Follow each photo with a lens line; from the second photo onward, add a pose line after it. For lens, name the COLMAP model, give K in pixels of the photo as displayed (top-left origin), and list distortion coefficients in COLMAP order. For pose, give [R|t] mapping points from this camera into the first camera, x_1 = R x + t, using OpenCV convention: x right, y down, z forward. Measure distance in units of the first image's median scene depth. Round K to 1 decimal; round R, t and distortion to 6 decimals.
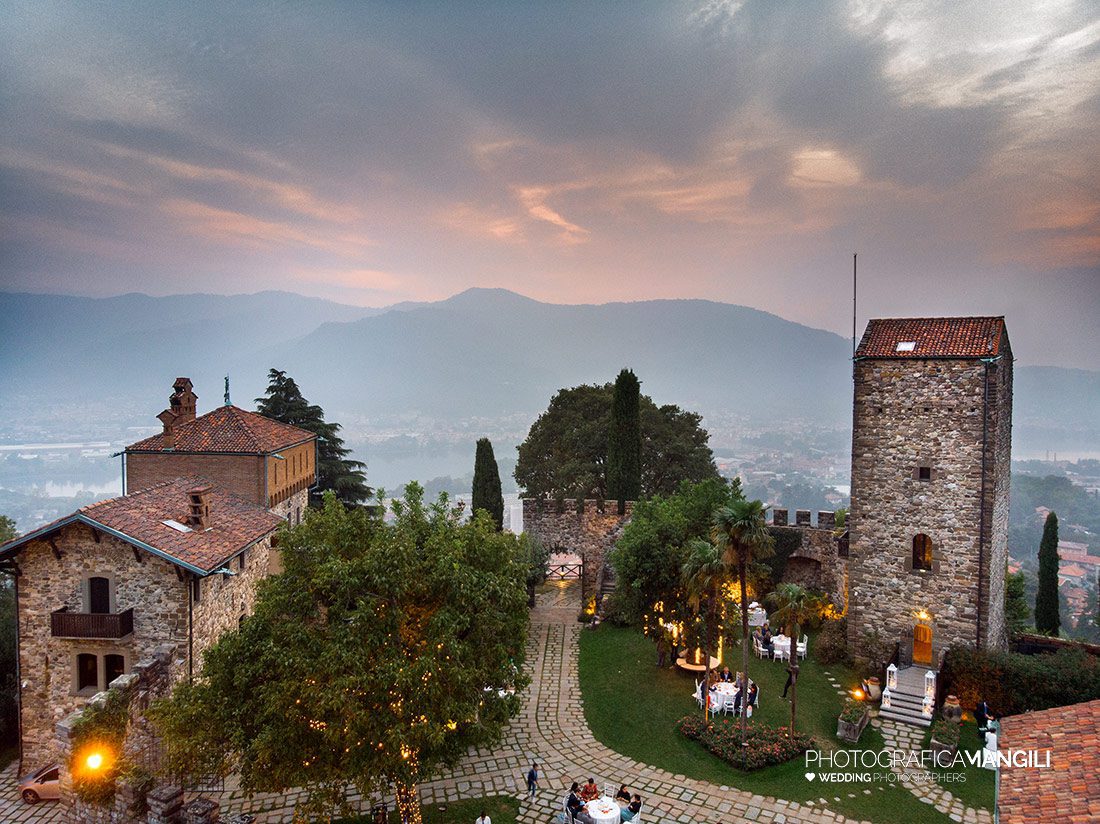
lens RADIAL K [[810.8, 0, 550.5], [0, 810.8, 411.9], [0, 0, 1]] dist [0.009319, -0.000924]
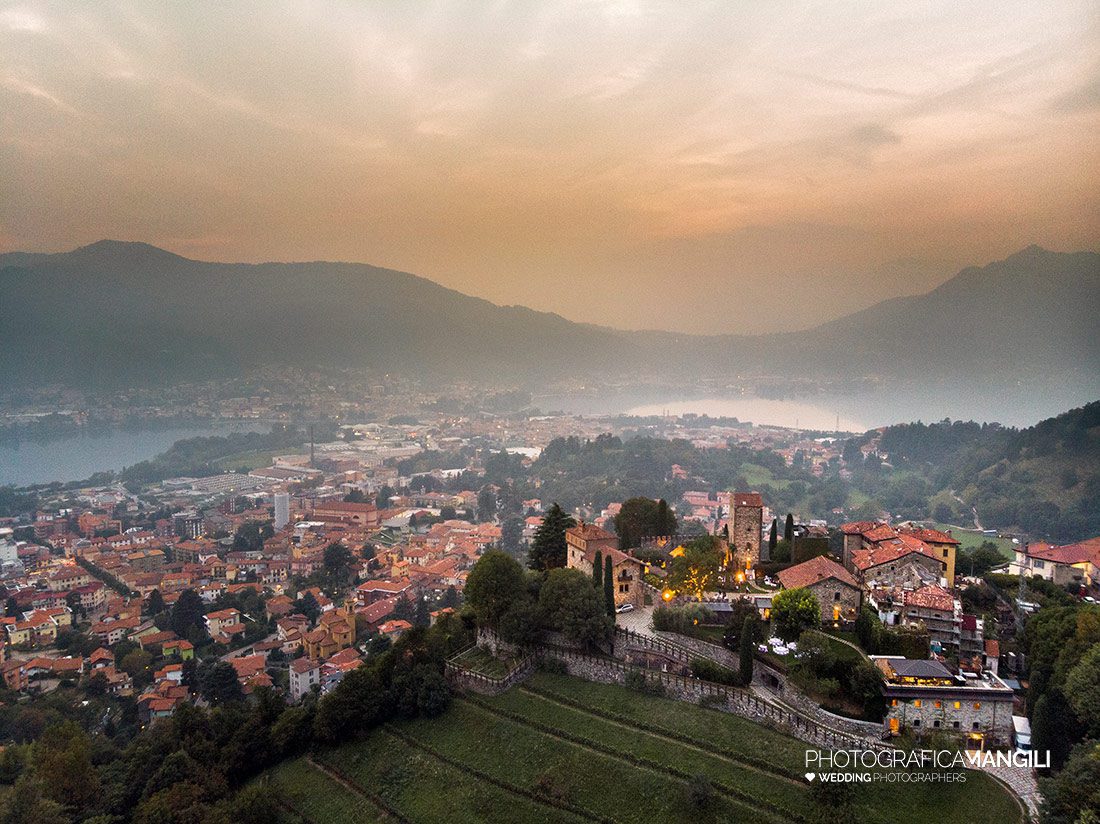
lens RADIAL K [[810.8, 0, 550.7], [0, 810.8, 411.1], [0, 0, 1]] dist [0.009319, -0.000924]
pose [[0.910343, -0.039576, 0.411958, -2.581639], [0.017075, 0.998161, 0.058157, -0.930836], [-0.413503, -0.045909, 0.909345, -2.884555]]
